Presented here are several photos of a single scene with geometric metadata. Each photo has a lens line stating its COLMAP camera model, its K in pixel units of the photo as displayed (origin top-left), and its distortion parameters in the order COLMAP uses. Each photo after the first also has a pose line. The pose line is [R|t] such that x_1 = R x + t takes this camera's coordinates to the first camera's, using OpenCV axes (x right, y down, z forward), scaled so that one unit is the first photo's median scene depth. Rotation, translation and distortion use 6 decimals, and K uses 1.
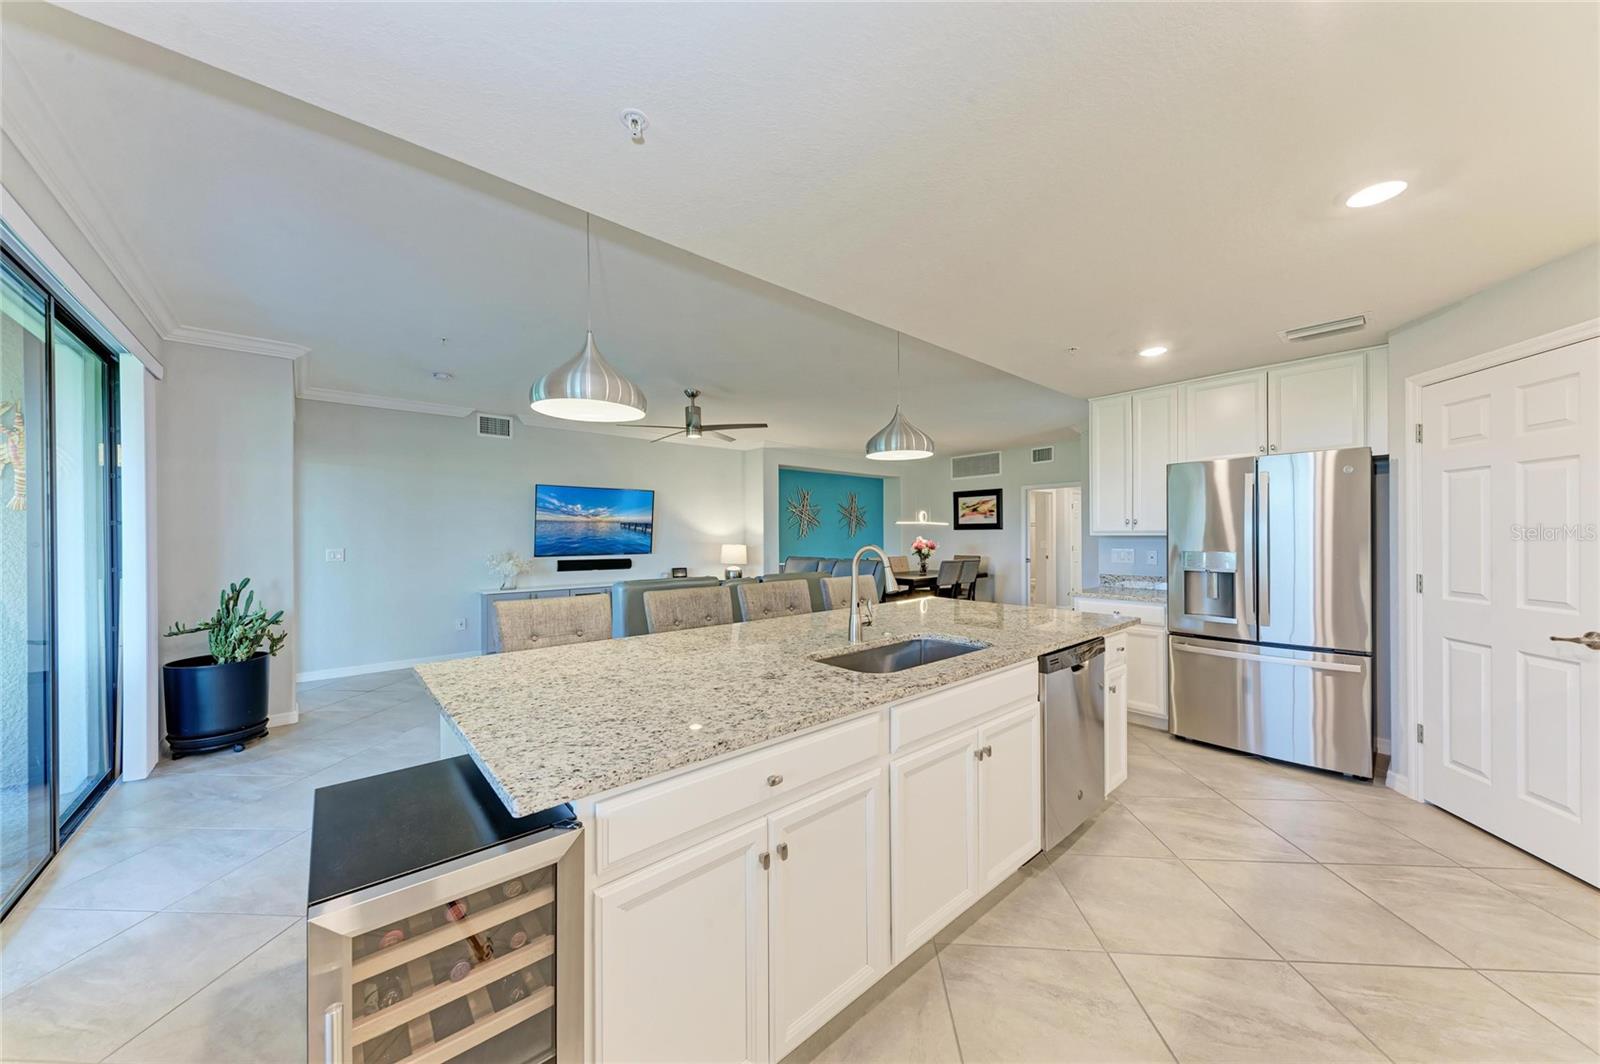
lens RADIAL K [[551.4, 0, 801.6], [0, 551.4, 537.0], [0, 0, 1]] dist [0.009489, -0.000063]
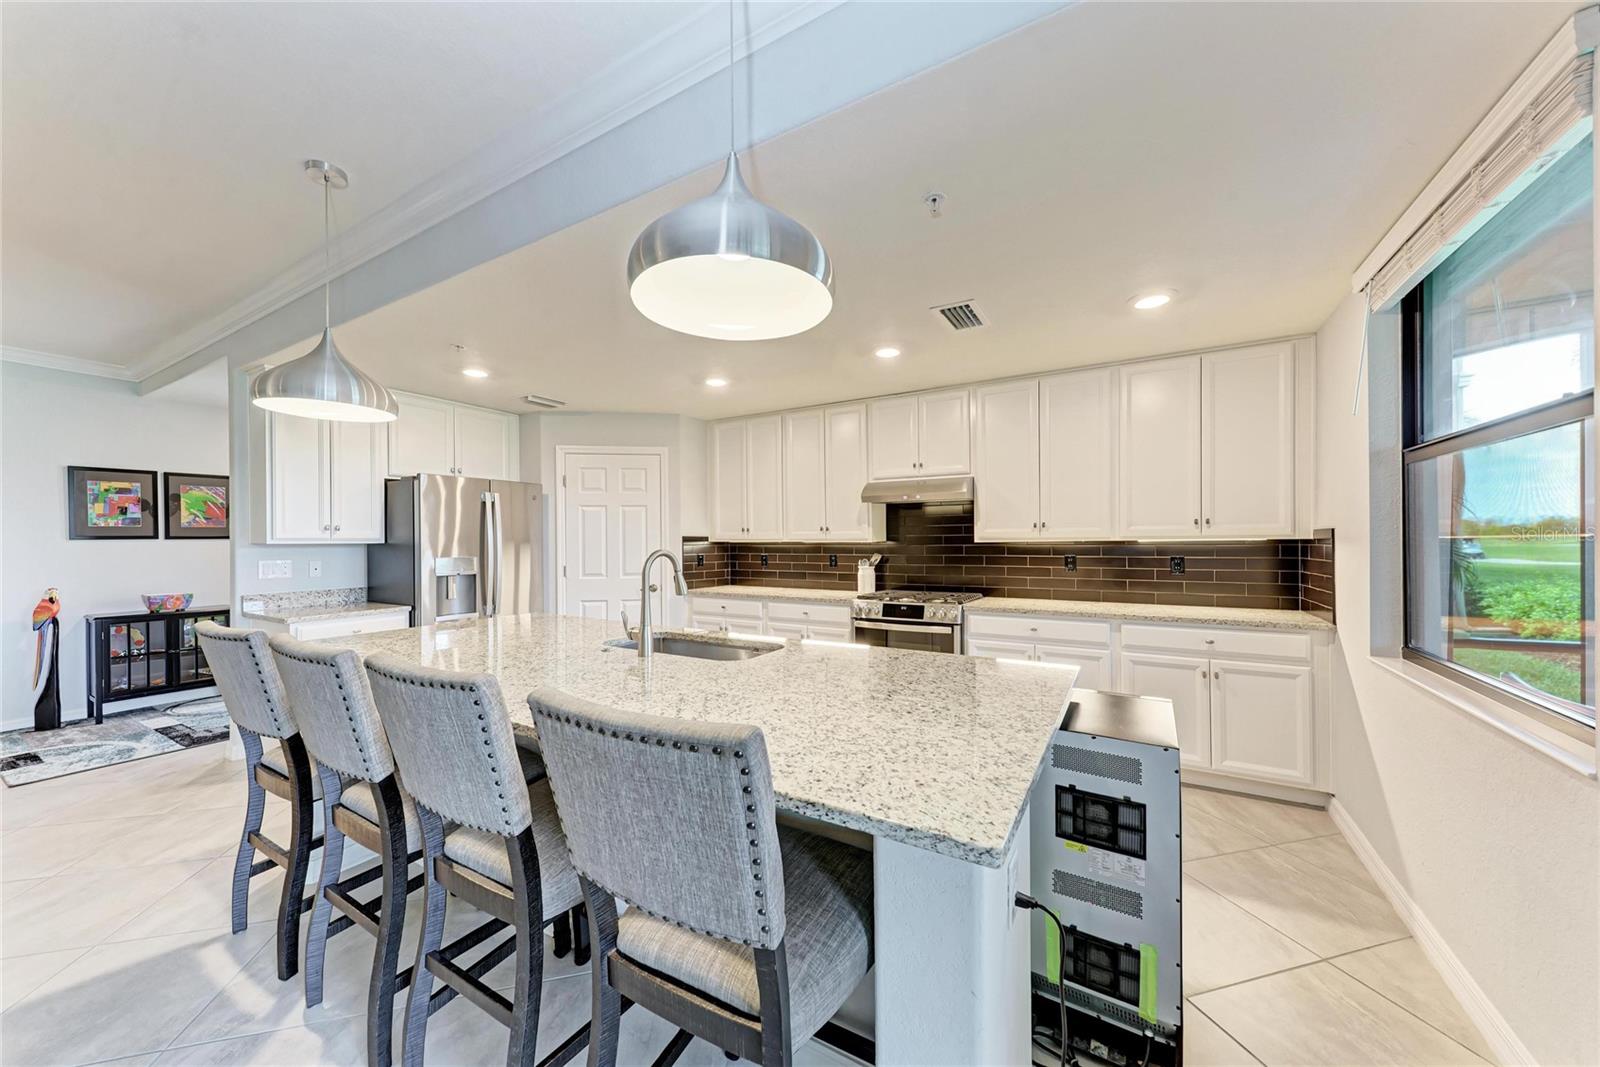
lens RADIAL K [[572.2, 0, 794.8], [0, 572.2, 538.5], [0, 0, 1]] dist [0.018951, -0.000106]
pose [[-0.298616, 0.009702, 0.954324, -0.284724], [0.008818, 0.999934, -0.007406, 0.001186], [-0.954333, 0.006203, -0.298681, 0.337925]]
